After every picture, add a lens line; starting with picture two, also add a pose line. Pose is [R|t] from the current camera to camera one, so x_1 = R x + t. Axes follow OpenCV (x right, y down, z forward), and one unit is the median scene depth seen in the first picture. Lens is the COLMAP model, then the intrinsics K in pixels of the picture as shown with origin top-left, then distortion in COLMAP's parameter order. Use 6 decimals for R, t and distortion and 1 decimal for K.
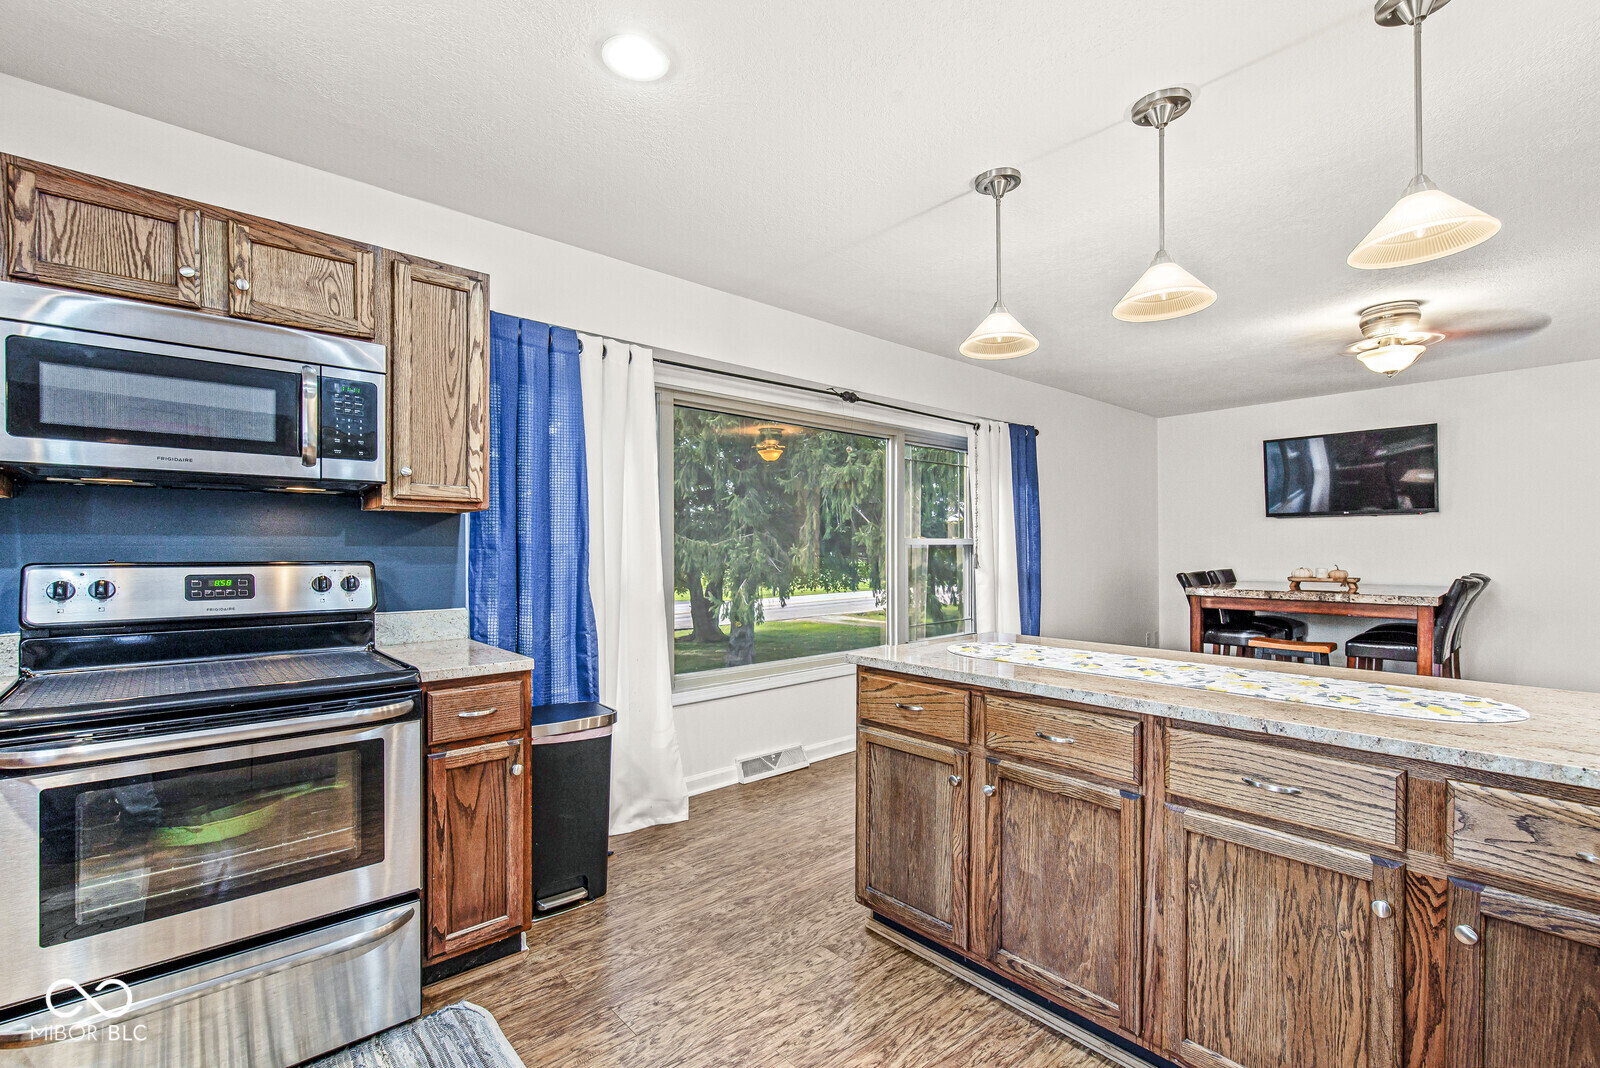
lens RADIAL K [[705.7, 0, 811.5], [0, 705.7, 546.9], [0, 0, 1]] dist [0.001175, -0.000543]
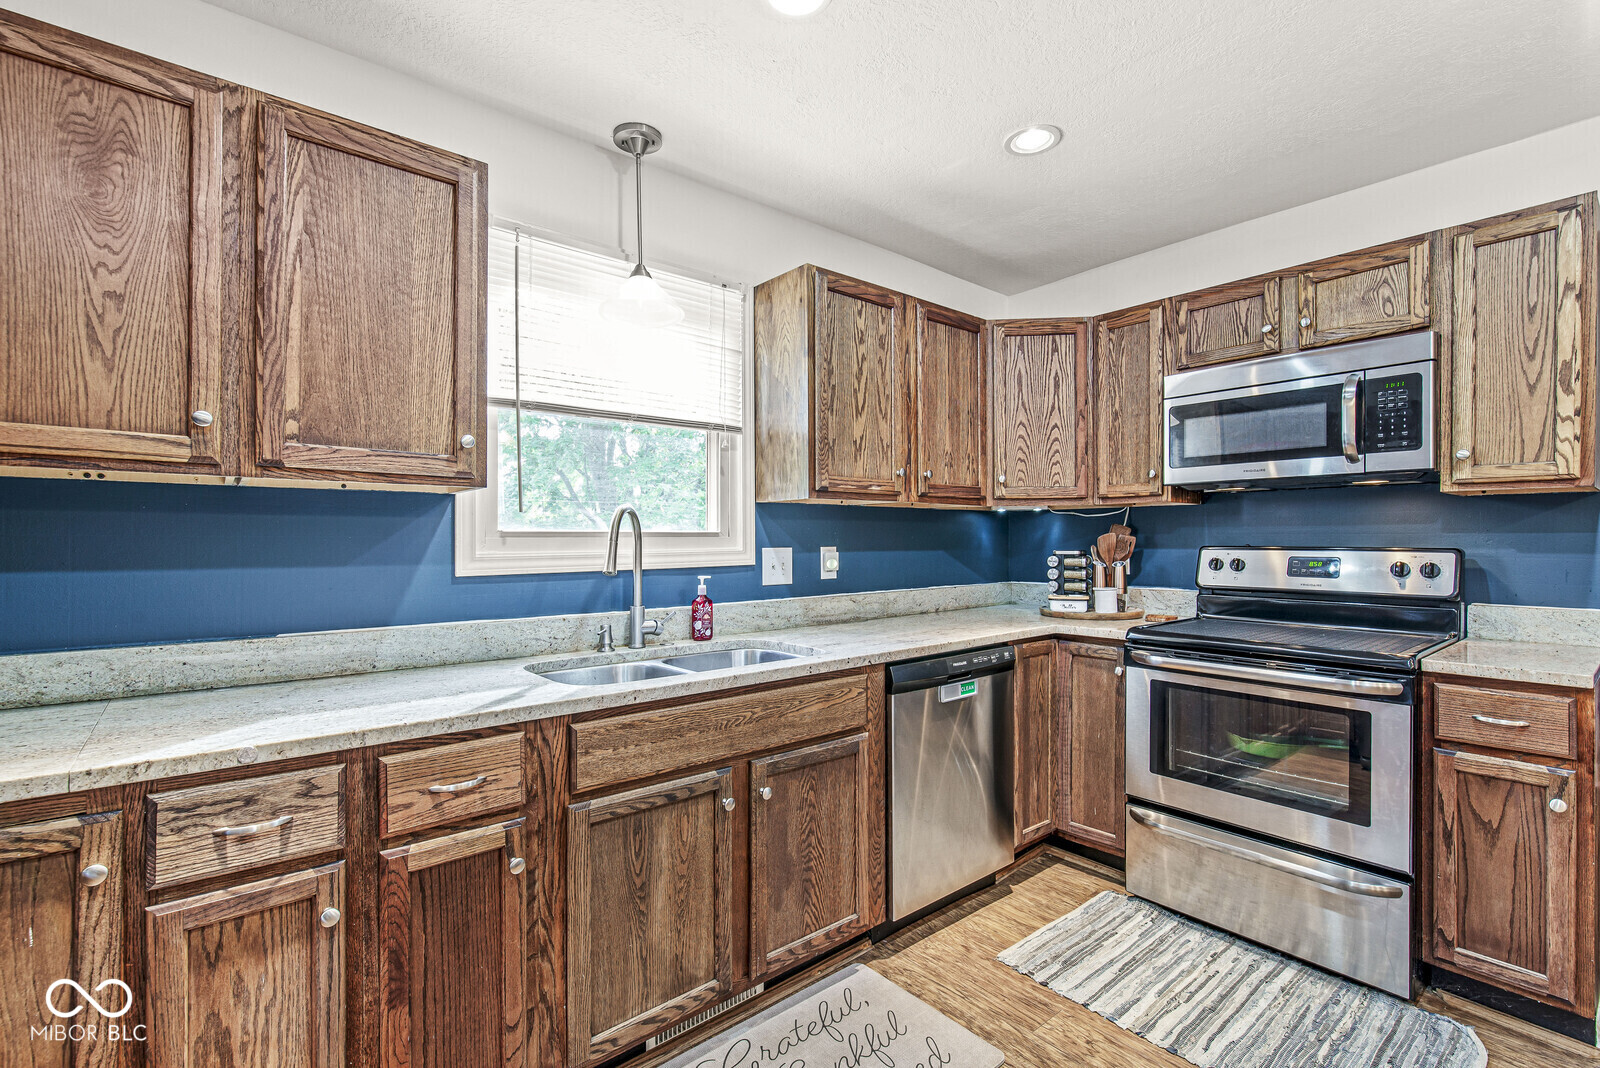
lens RADIAL K [[719.3, 0, 811.2], [0, 719.3, 537.5], [0, 0, 1]] dist [-0.003673, -0.000904]
pose [[-0.038673, -0.002755, -0.999248, 0.443617], [0.001660, 0.999995, -0.002822, 0.006751], [0.999251, -0.001768, -0.038668, 0.169884]]
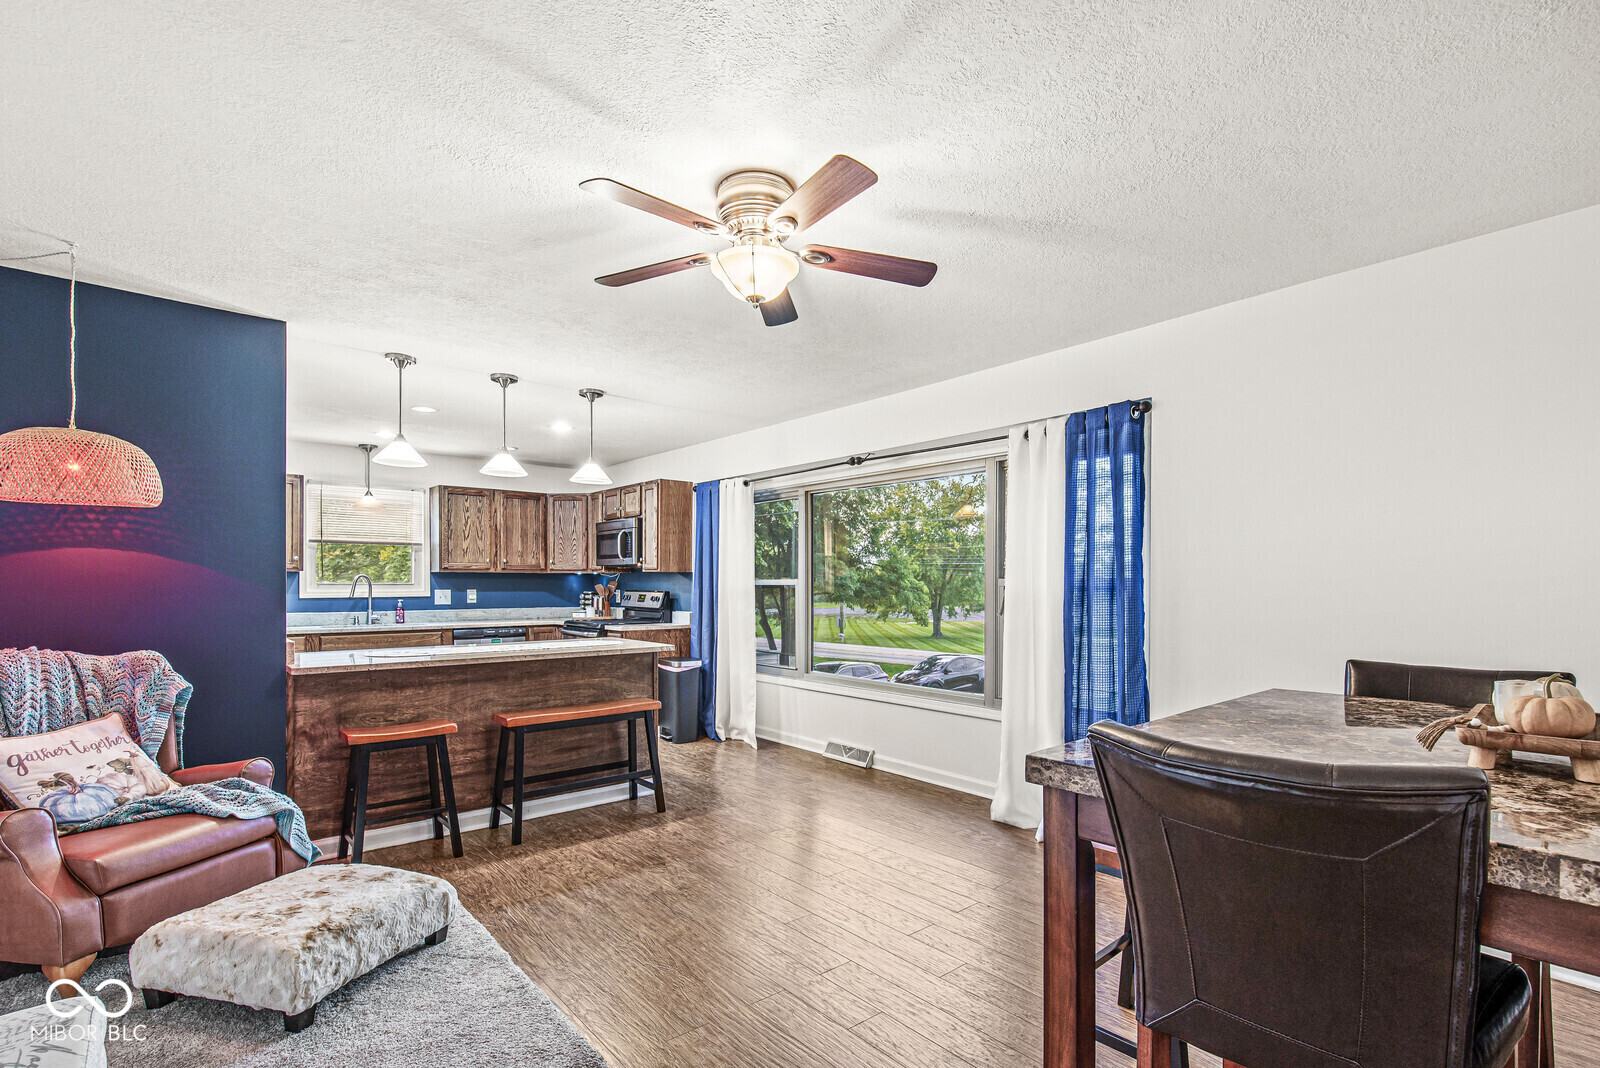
lens RADIAL K [[719.3, 0, 802.3], [0, 719.3, 592.2], [0, 0, 1]] dist [-0.003673, -0.000904]
pose [[-0.024460, 0.012993, -0.999616, 2.425110], [-0.003465, 0.999908, 0.013081, -0.016038], [0.999695, 0.003784, -0.024413, 1.811111]]
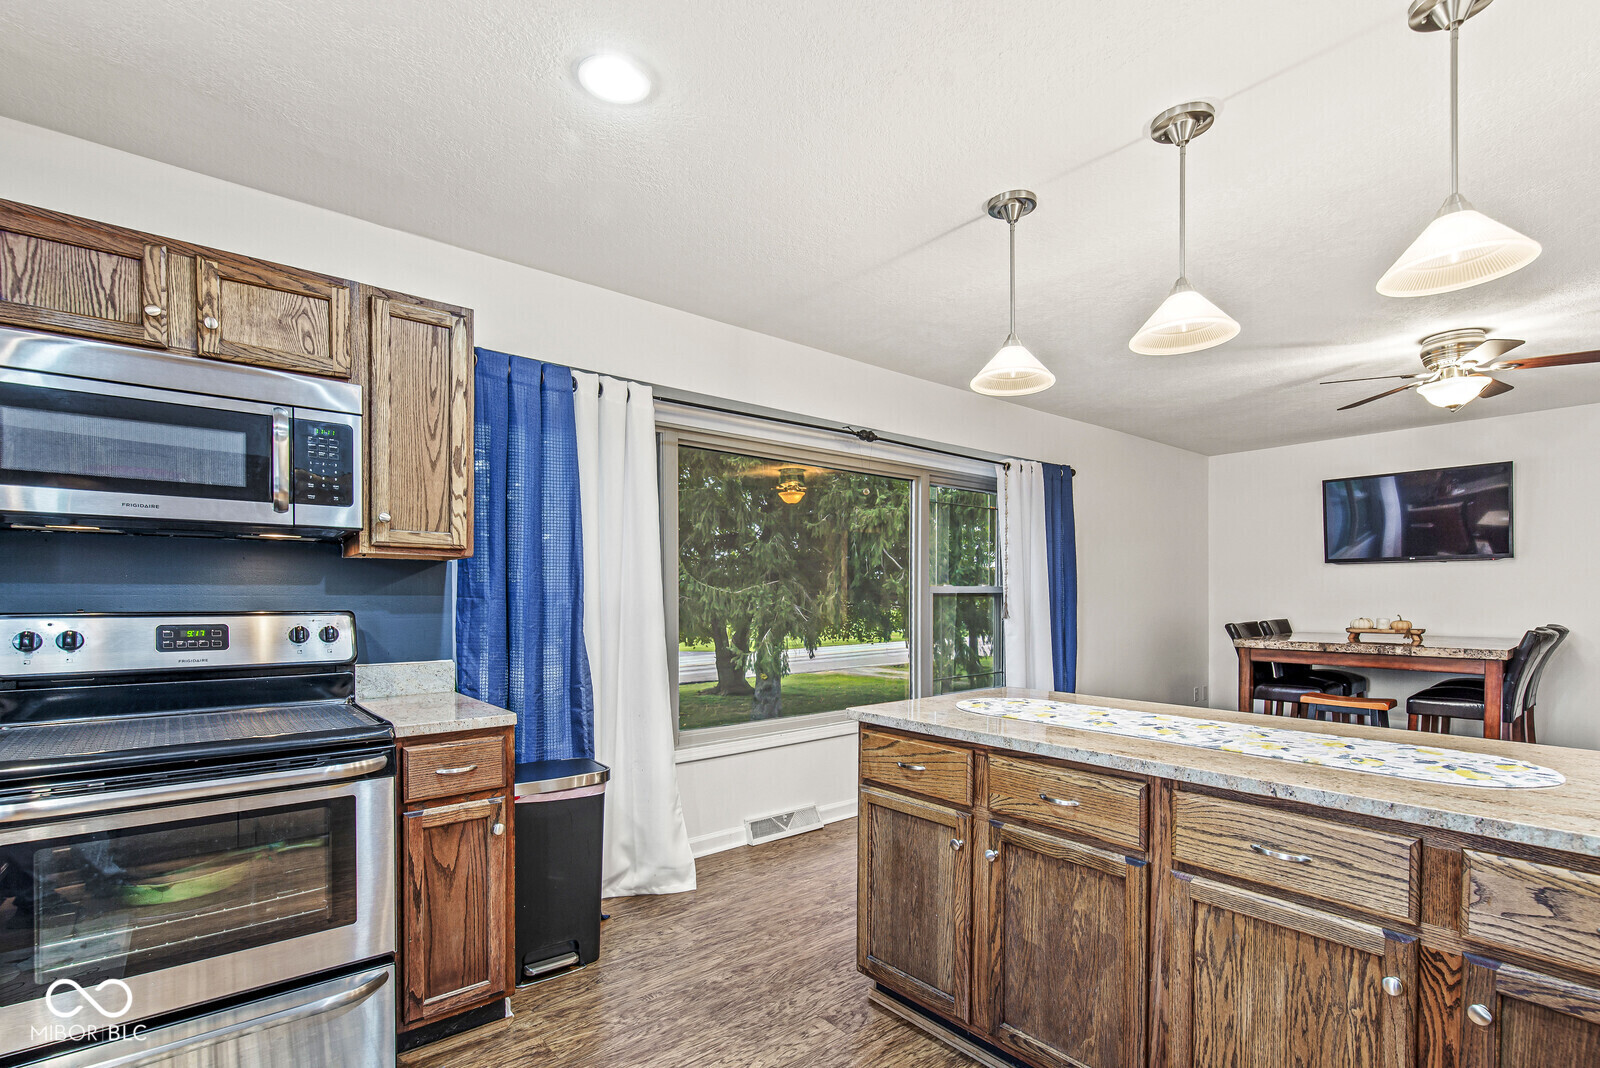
lens RADIAL K [[751.6, 0, 828.9], [0, 751.6, 601.4], [0, 0, 1]] dist [0.000041, 0.000157]
pose [[0.999695, 0.001173, -0.024678, 0.055752], [-0.000935, 0.999953, 0.009669, -0.003299], [0.024689, -0.009643, 0.999649, -0.004878]]
